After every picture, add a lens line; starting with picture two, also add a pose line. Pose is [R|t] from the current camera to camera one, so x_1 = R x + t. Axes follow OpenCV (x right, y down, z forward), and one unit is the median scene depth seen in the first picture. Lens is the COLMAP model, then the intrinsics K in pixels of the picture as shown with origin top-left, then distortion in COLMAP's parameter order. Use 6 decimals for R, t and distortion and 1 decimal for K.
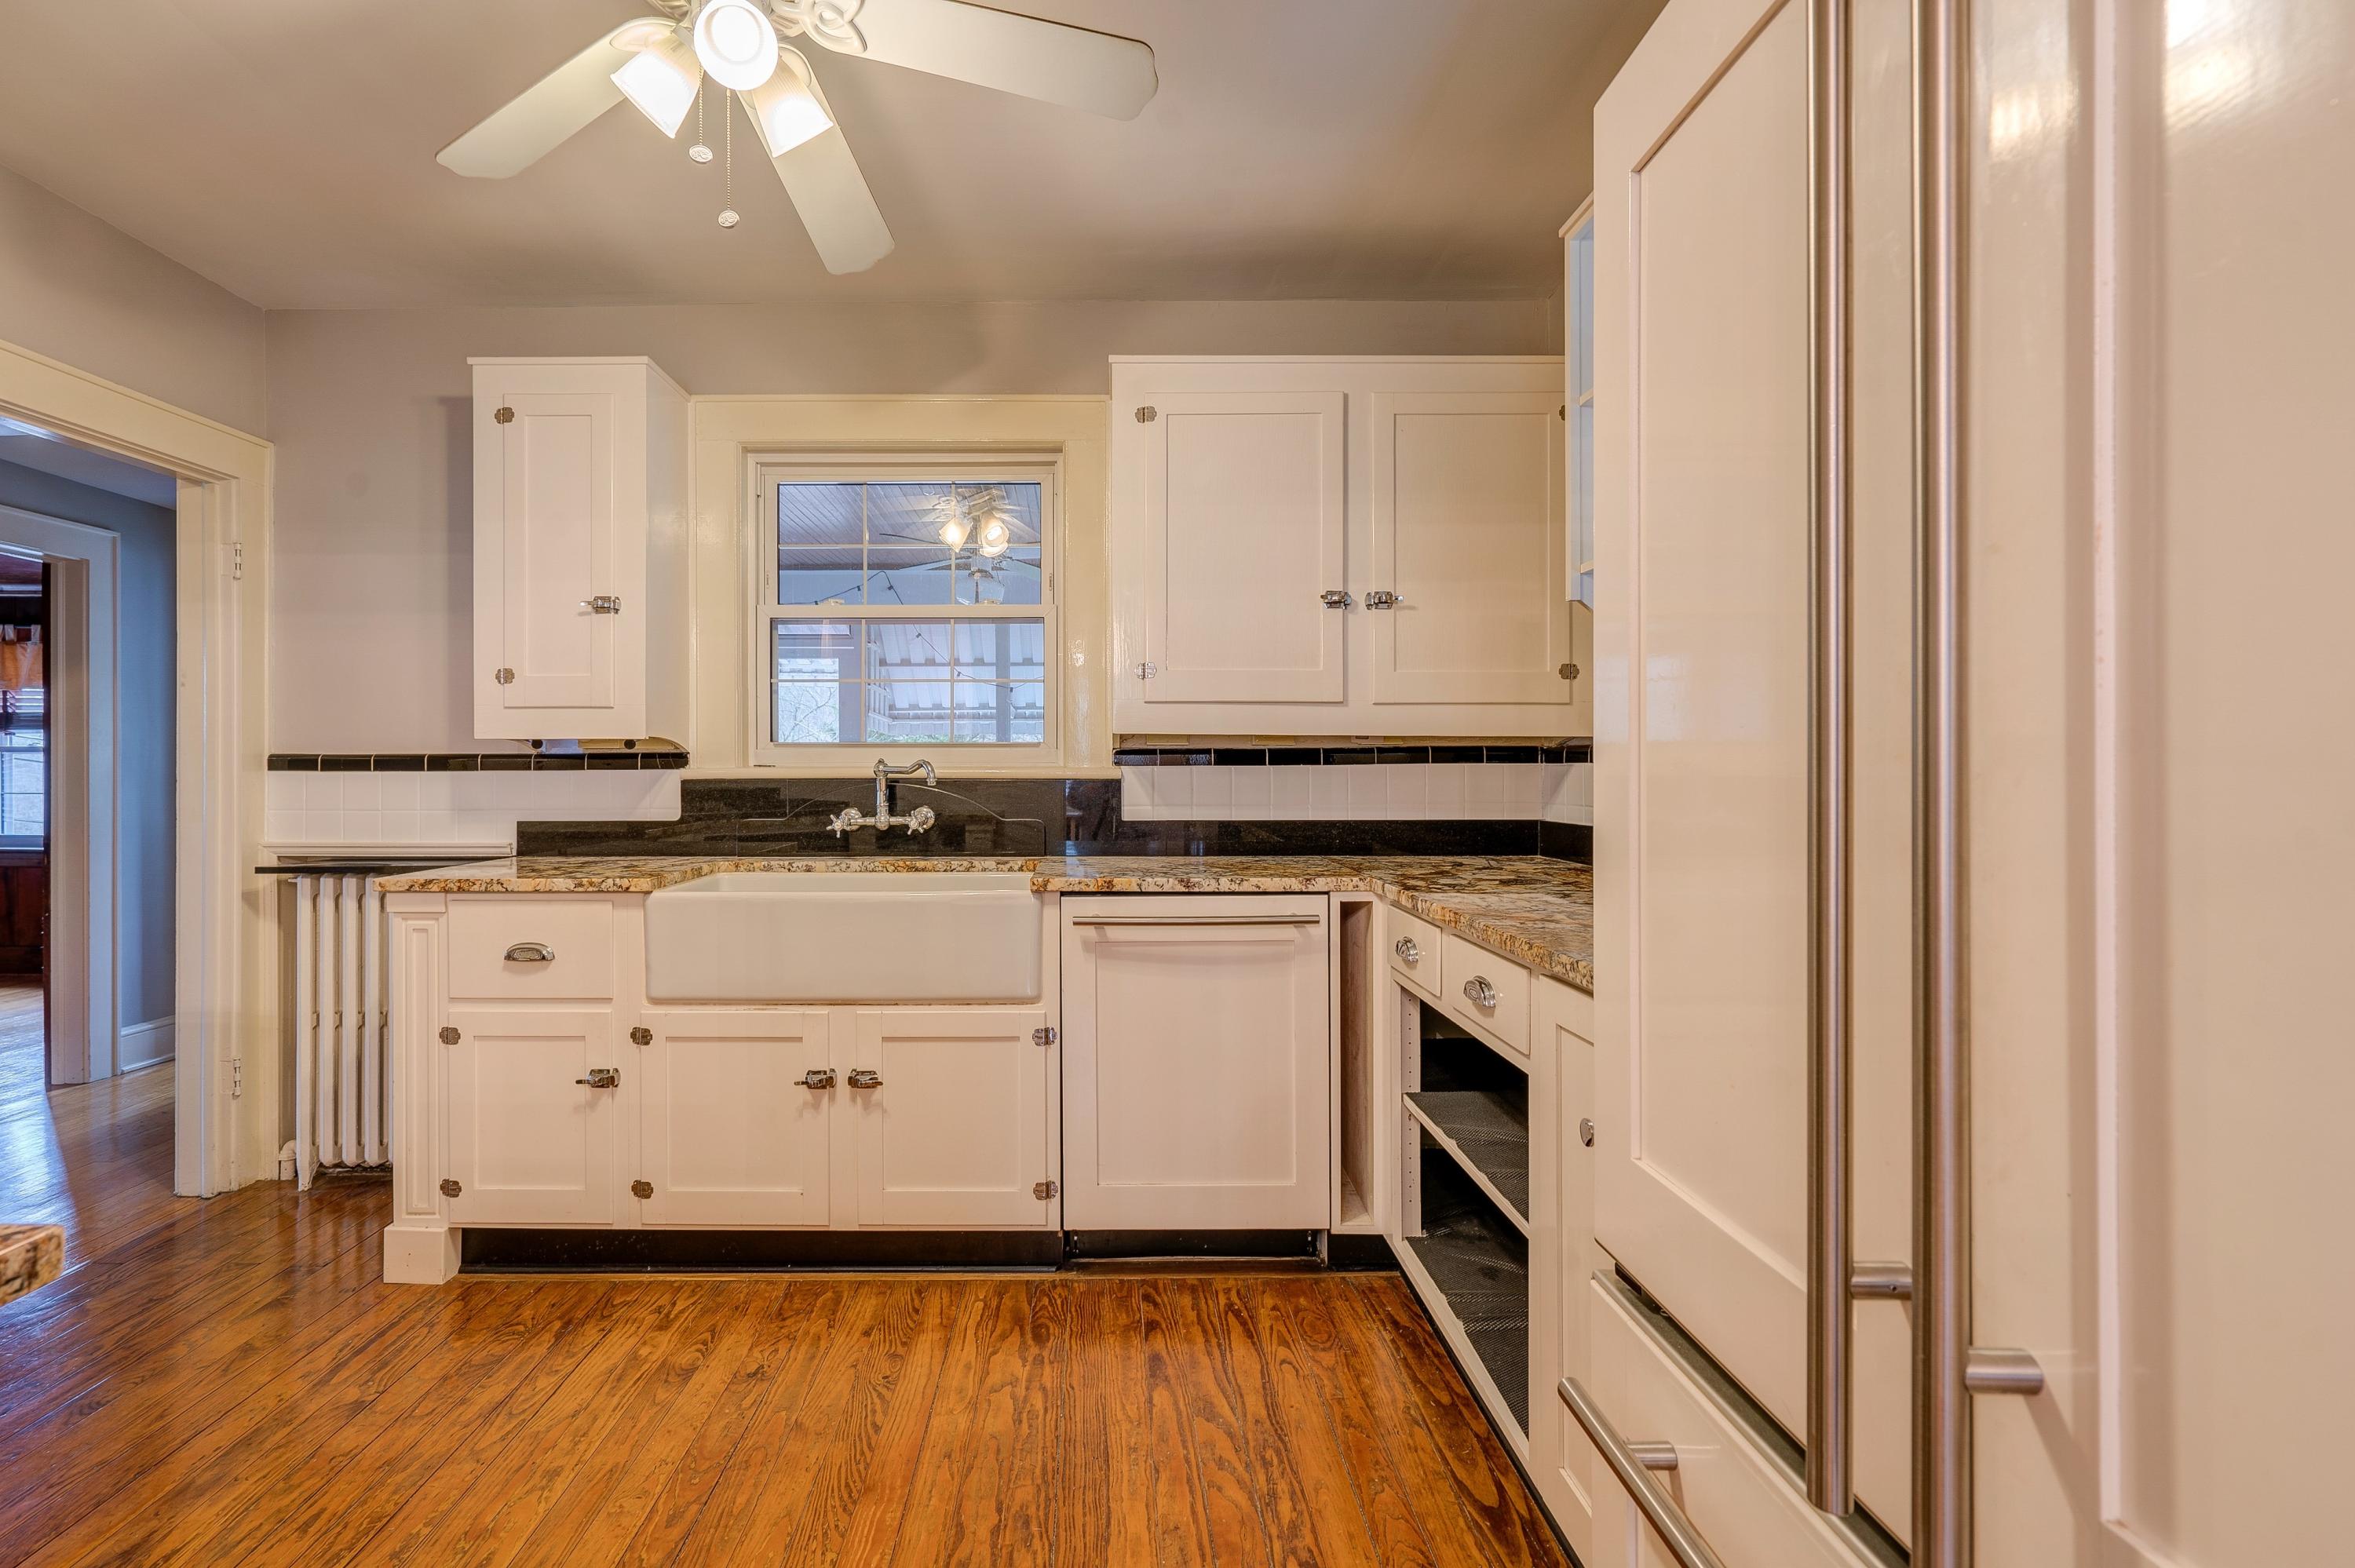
lens RADIAL K [[1069.1, 0, 1089.9], [0, 1069.1, 780.8], [0, 0, 1]] dist [-0.003878, 0.000066]
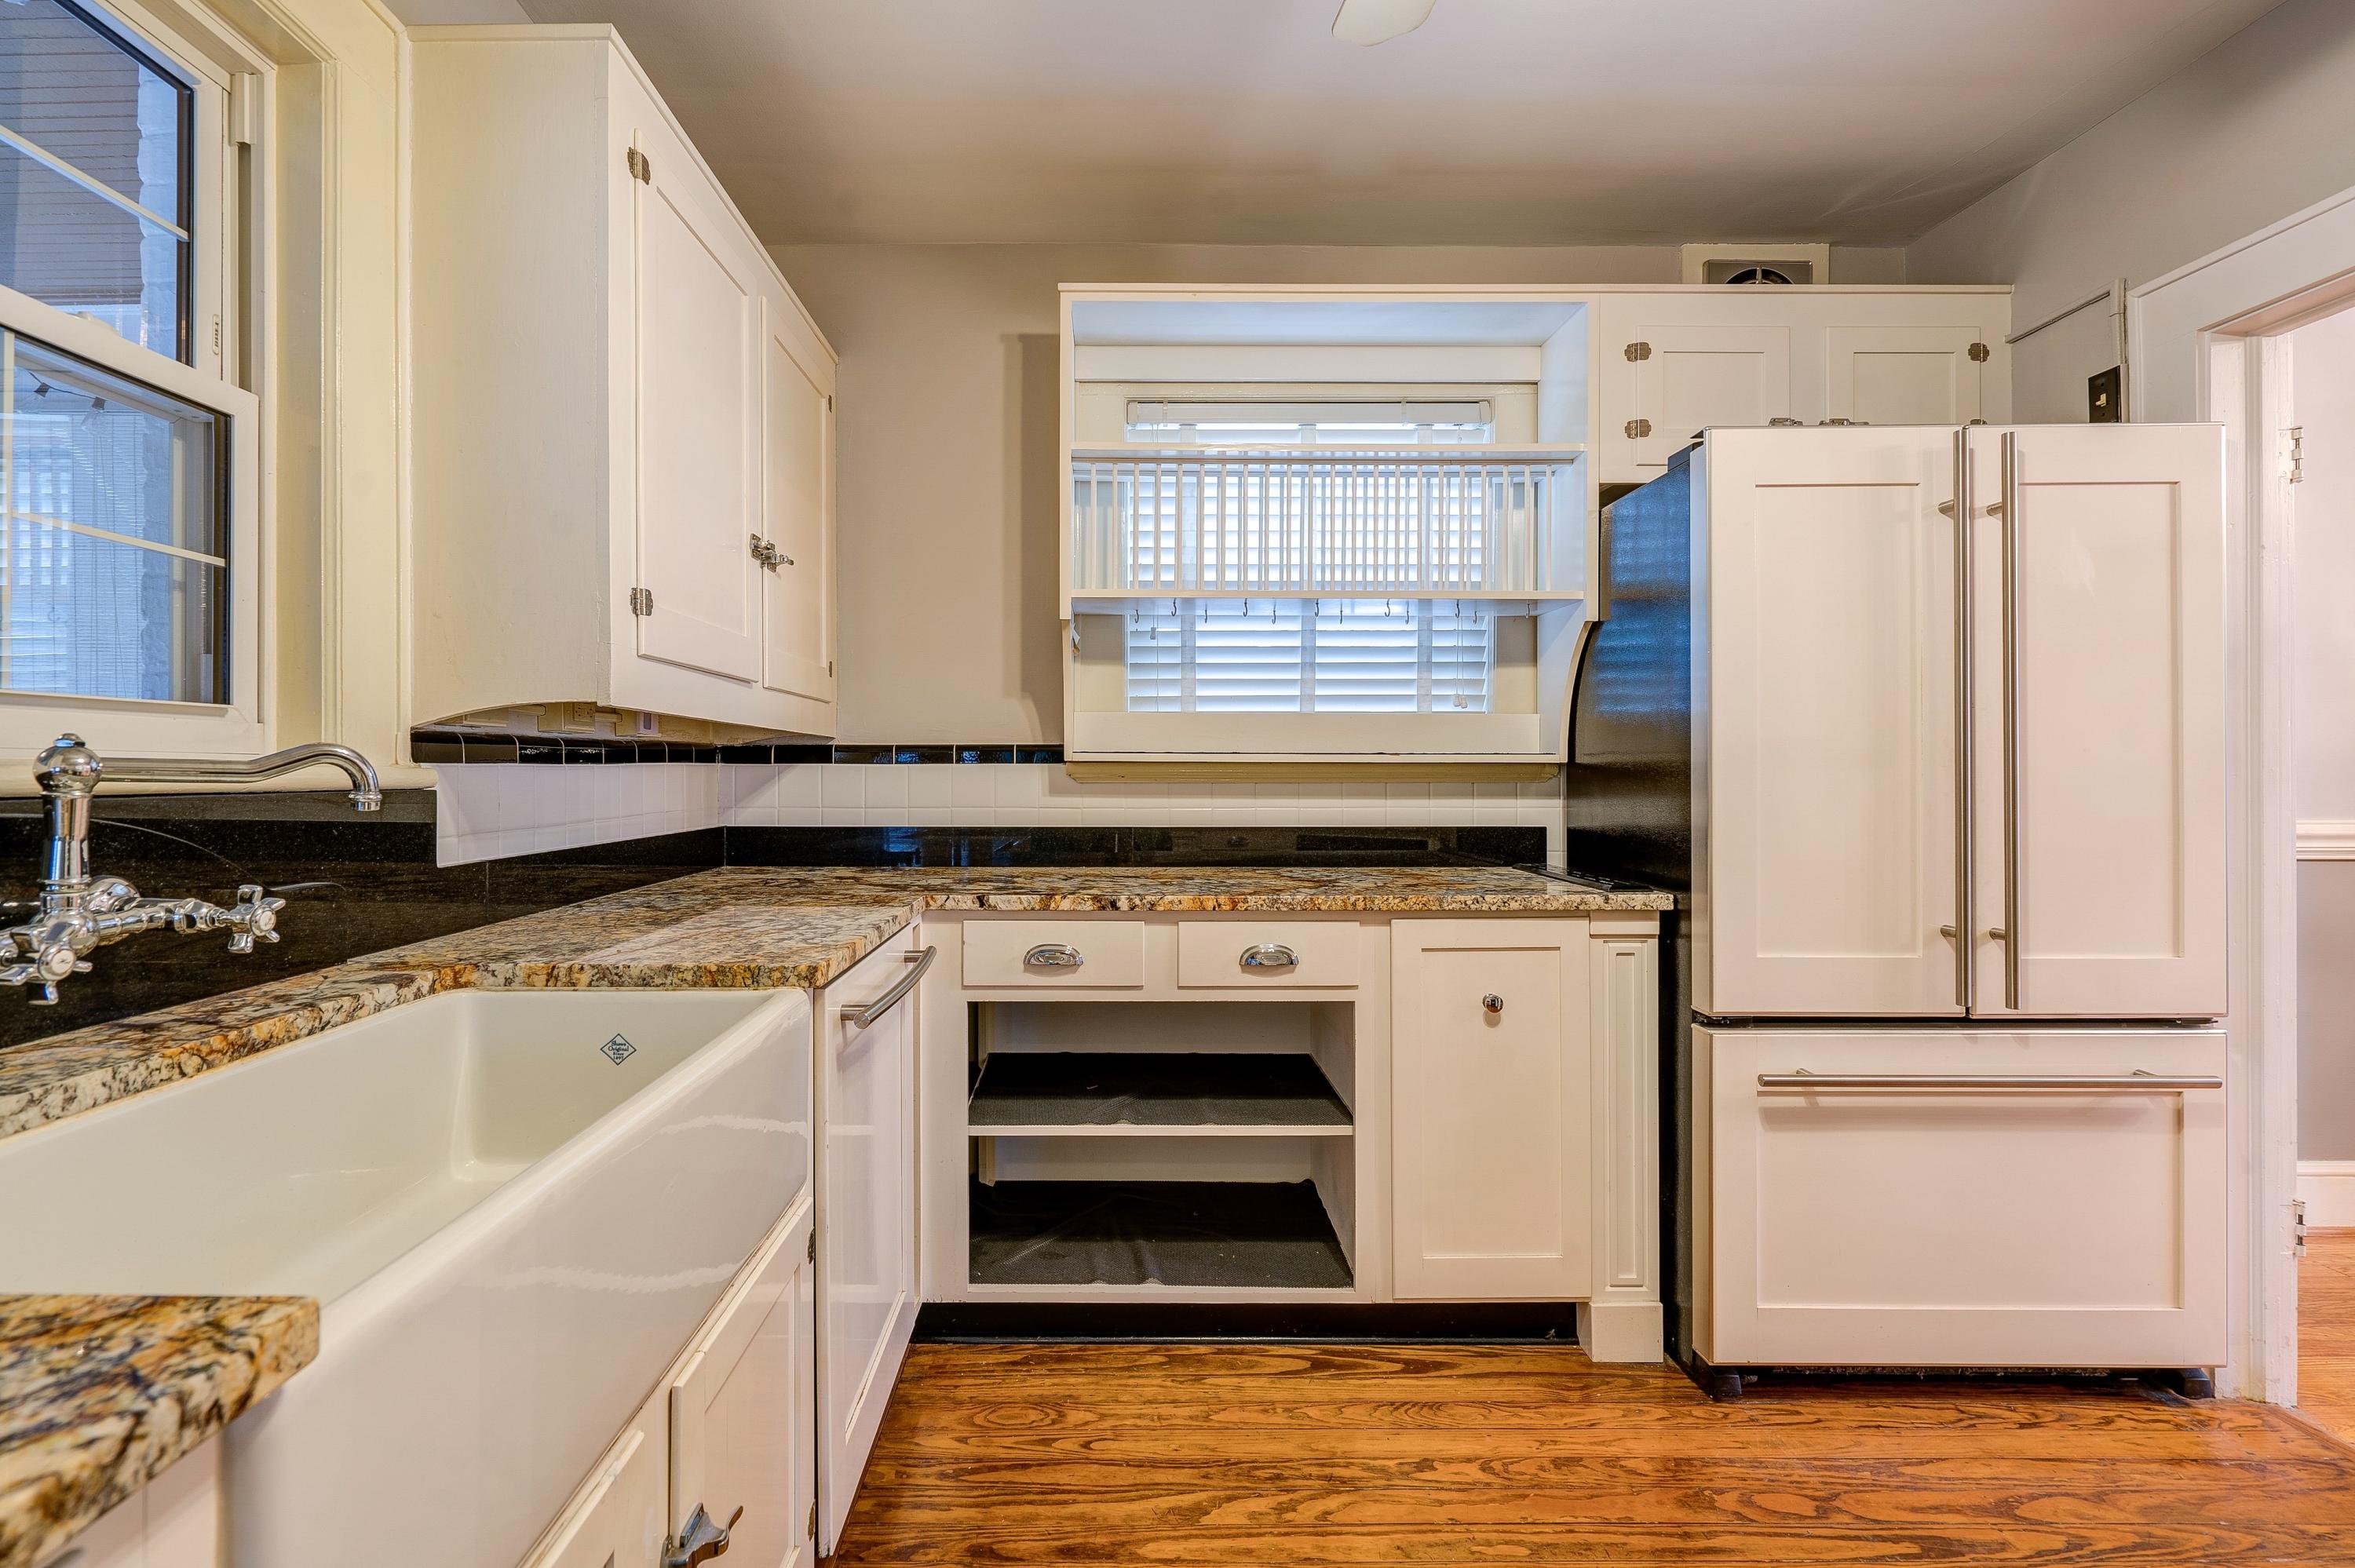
lens RADIAL K [[1092.4, 0, 1096.7], [0, 1092.4, 769.4], [0, 0, 1]] dist [-0.002791, 0.001242]
pose [[0.014156, 0.002412, 0.999897, -0.523463], [0.008036, 0.999965, -0.002526, -0.007022], [-0.999868, 0.008071, 0.014136, 0.712003]]
